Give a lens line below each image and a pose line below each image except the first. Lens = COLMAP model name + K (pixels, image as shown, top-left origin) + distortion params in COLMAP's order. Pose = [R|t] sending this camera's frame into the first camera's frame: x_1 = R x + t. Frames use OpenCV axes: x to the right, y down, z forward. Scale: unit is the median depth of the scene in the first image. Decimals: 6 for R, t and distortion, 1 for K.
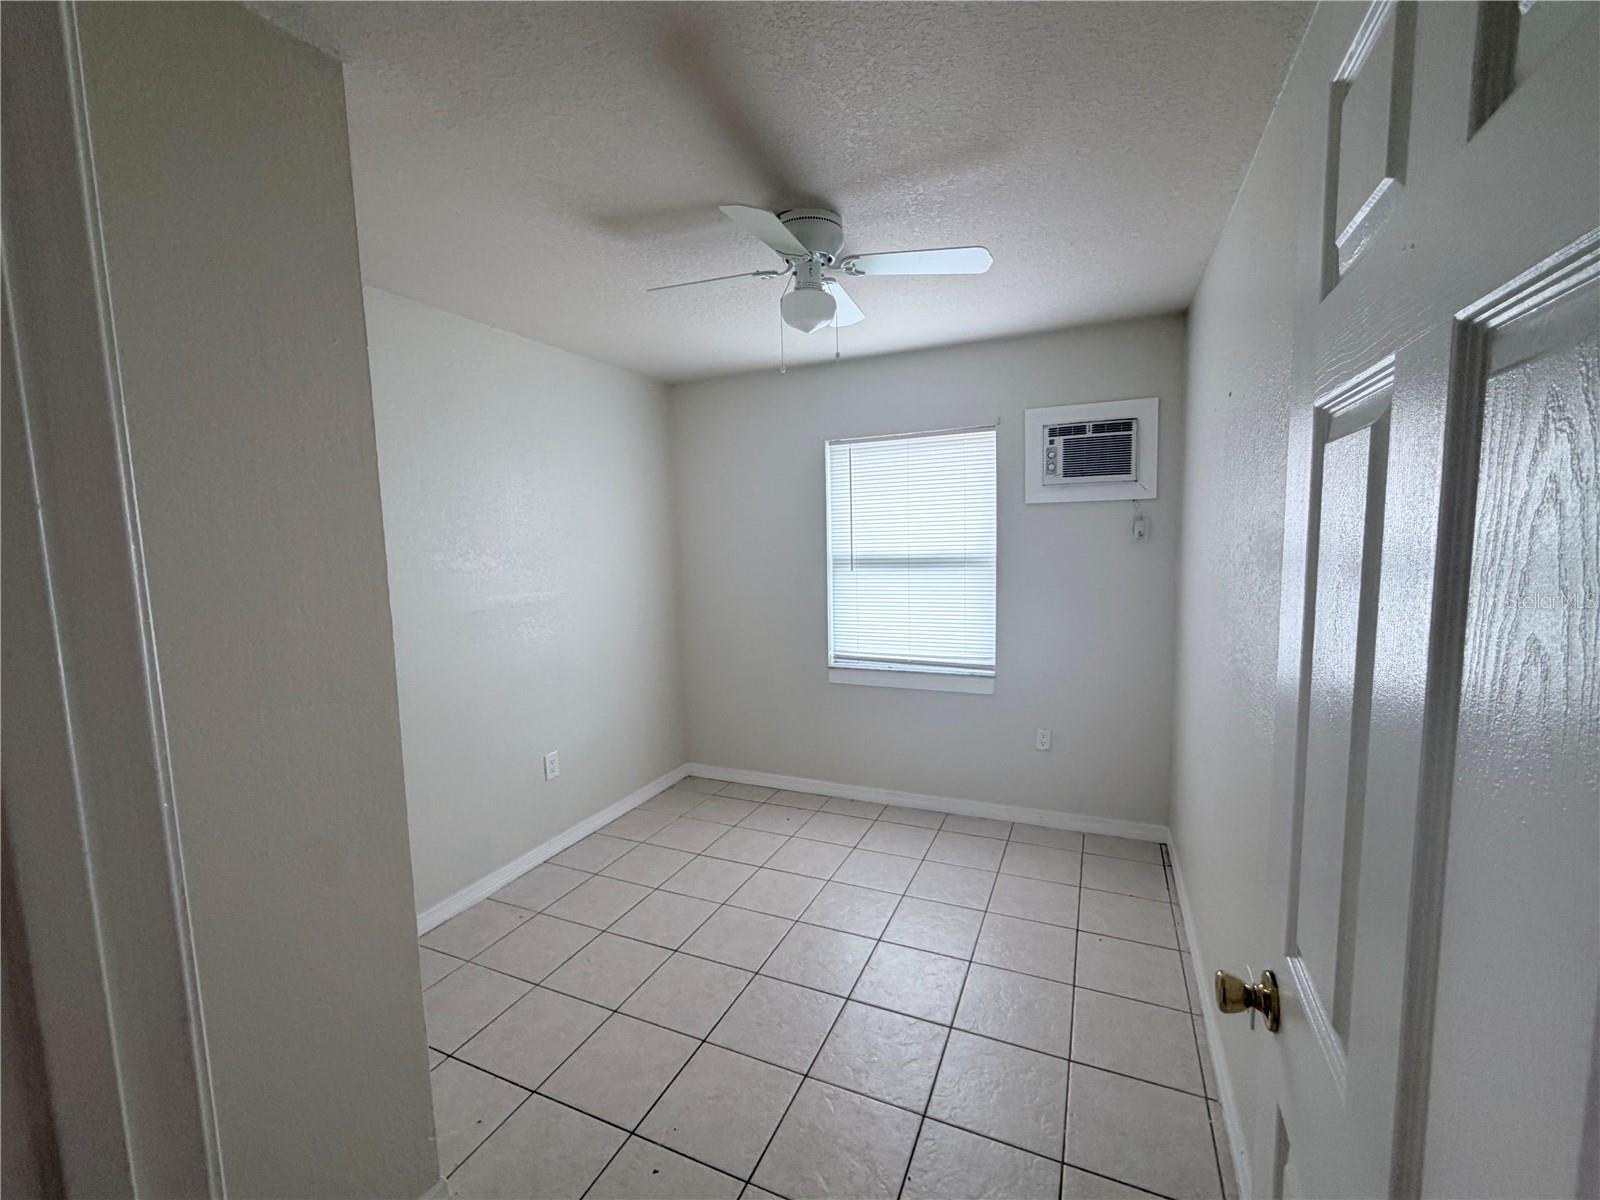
lens RADIAL K [[663.9, 0, 800.0], [0, 663.9, 600.0], [0, 0, 1]] dist [-0.000040, 0.000484]
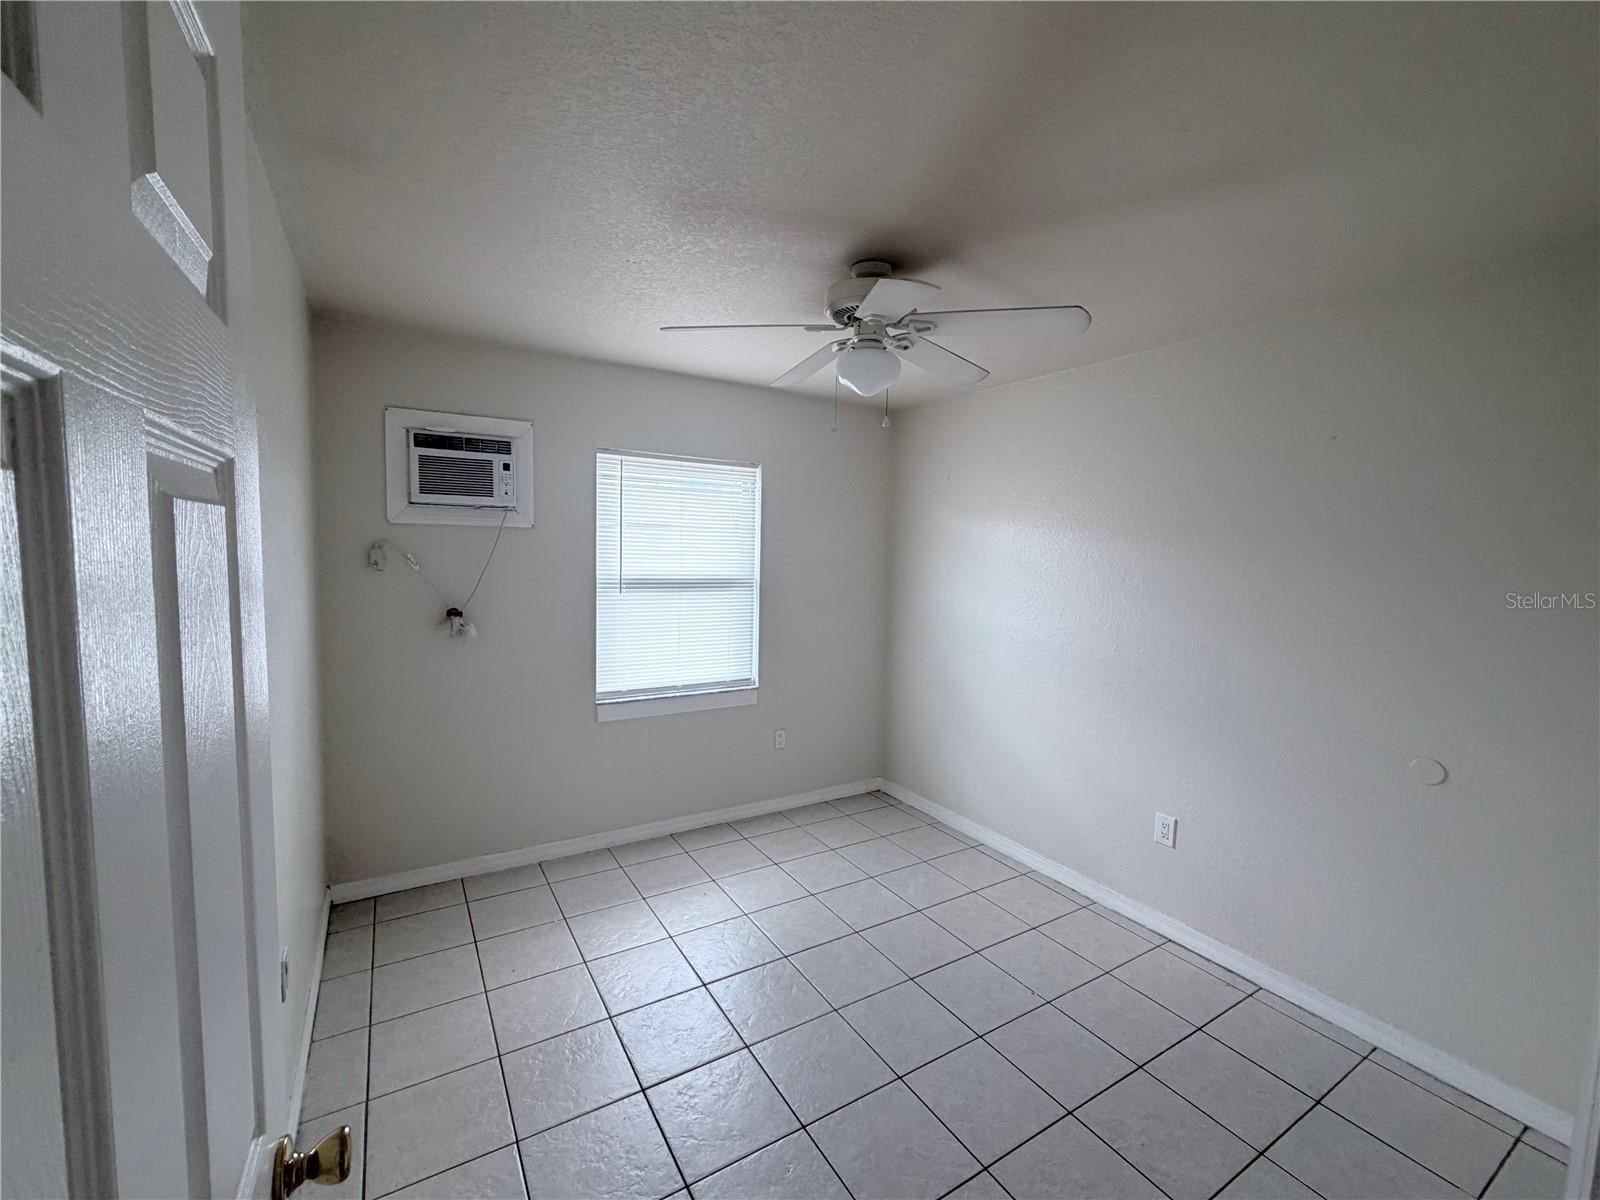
lens RADIAL K [[663.9, 0, 800.0], [0, 663.9, 600.0], [0, 0, 1]] dist [-0.000040, 0.000484]
pose [[0.562016, -0.019315, 0.826901, -0.538598], [0.040161, 0.999185, -0.003957, -0.022887], [-0.826151, 0.035433, 0.562334, 0.287215]]
